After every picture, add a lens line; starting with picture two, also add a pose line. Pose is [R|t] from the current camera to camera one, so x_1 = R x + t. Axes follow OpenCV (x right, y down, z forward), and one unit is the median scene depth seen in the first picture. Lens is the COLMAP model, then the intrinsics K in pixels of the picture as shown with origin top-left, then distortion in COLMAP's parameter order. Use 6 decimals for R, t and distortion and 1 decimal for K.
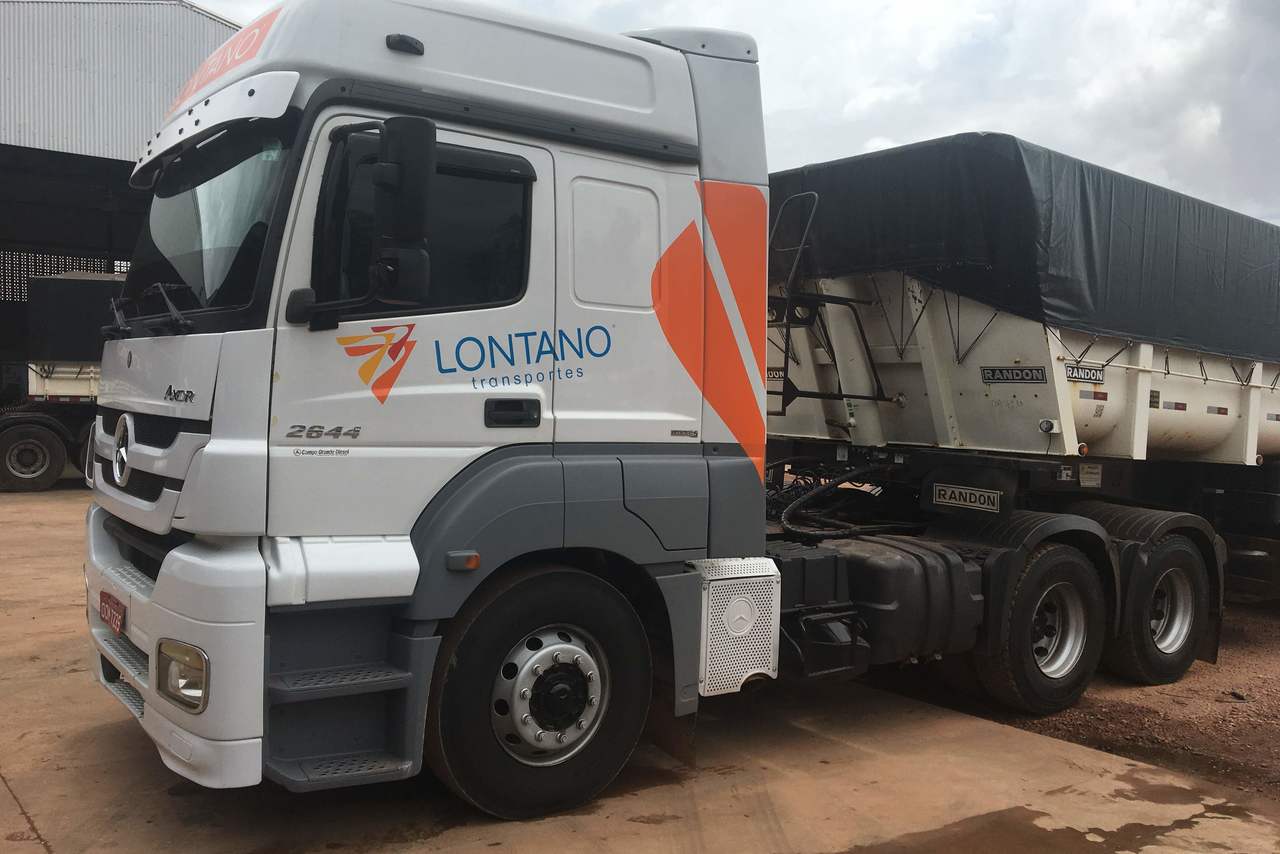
lens RADIAL K [[1064.4, 0, 639.3], [0, 1064.4, 430.5], [0, 0, 1]] dist [0.092911, -0.114516]
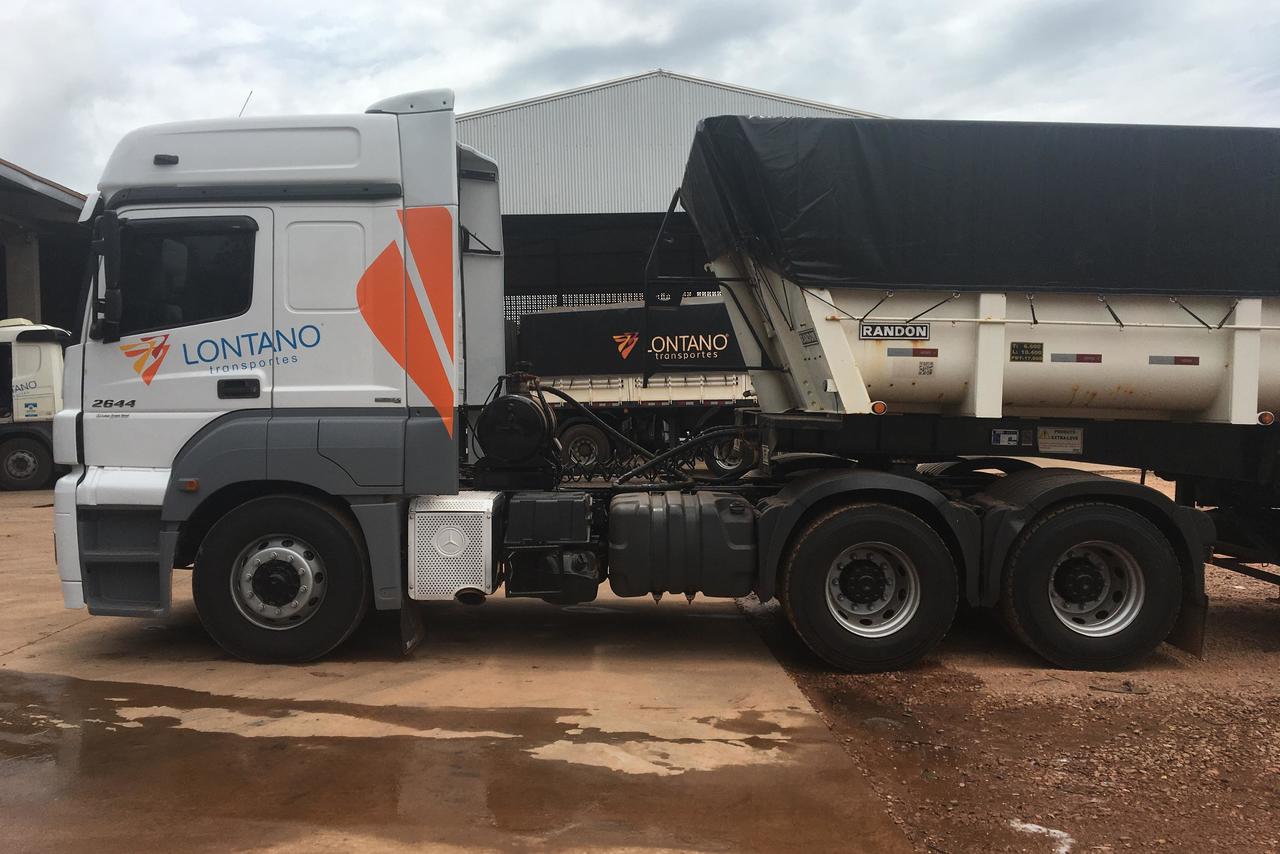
lens RADIAL K [[1076.2, 0, 640.0], [0, 1076.2, 427.0], [0, 0, 1]] dist [0.092848, -0.146609]
pose [[0.811396, -0.018717, -0.584197, 1.156050], [0.017731, 0.999815, -0.007406, 0.055184], [0.584228, -0.004349, 0.811578, 0.089023]]
